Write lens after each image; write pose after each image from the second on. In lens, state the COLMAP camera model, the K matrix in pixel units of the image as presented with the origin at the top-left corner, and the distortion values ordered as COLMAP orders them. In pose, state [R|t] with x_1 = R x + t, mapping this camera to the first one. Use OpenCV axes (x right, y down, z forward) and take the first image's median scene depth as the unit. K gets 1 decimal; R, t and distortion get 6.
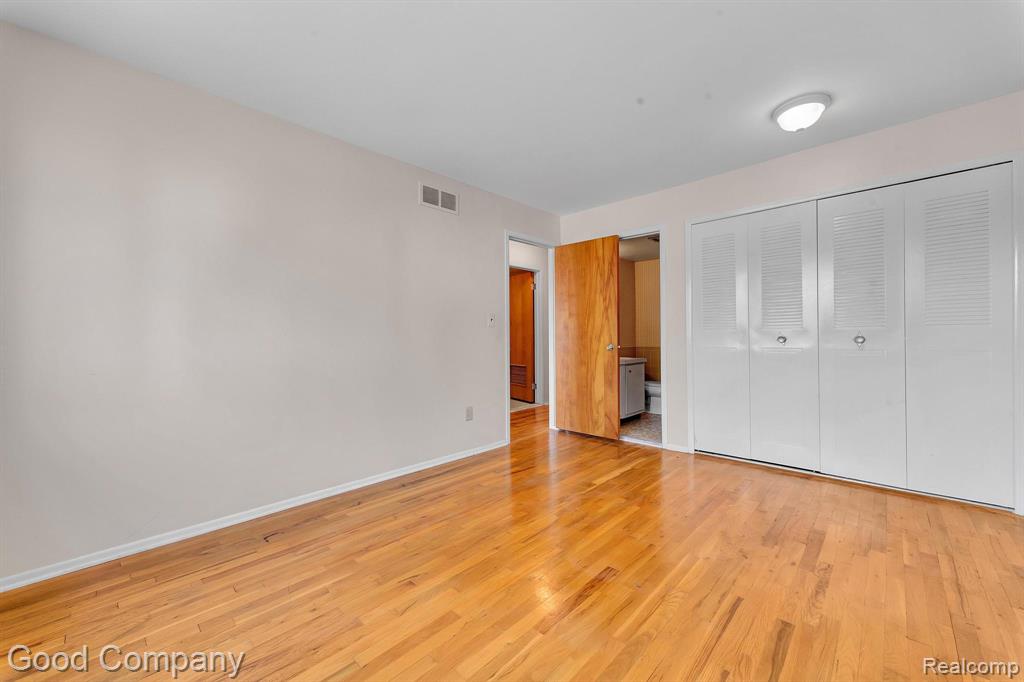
lens RADIAL K [[400.1, 0, 513.2], [0, 400.1, 337.8], [0, 0, 1]] dist [0.002130, -0.000042]
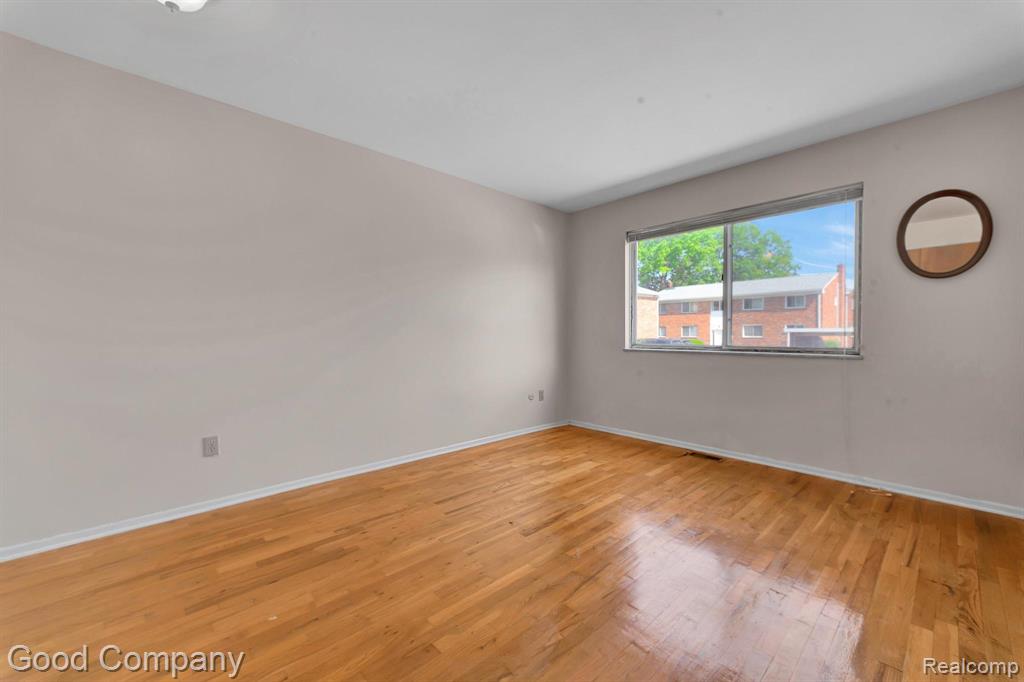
lens RADIAL K [[400.1, 0, 513.2], [0, 400.1, 337.8], [0, 0, 1]] dist [0.002130, -0.000042]
pose [[-0.998197, 0.008693, 0.059383, 0.196273], [0.009113, 0.999935, 0.006805, 0.004672], [-0.059320, 0.007334, -0.998212, 2.048749]]
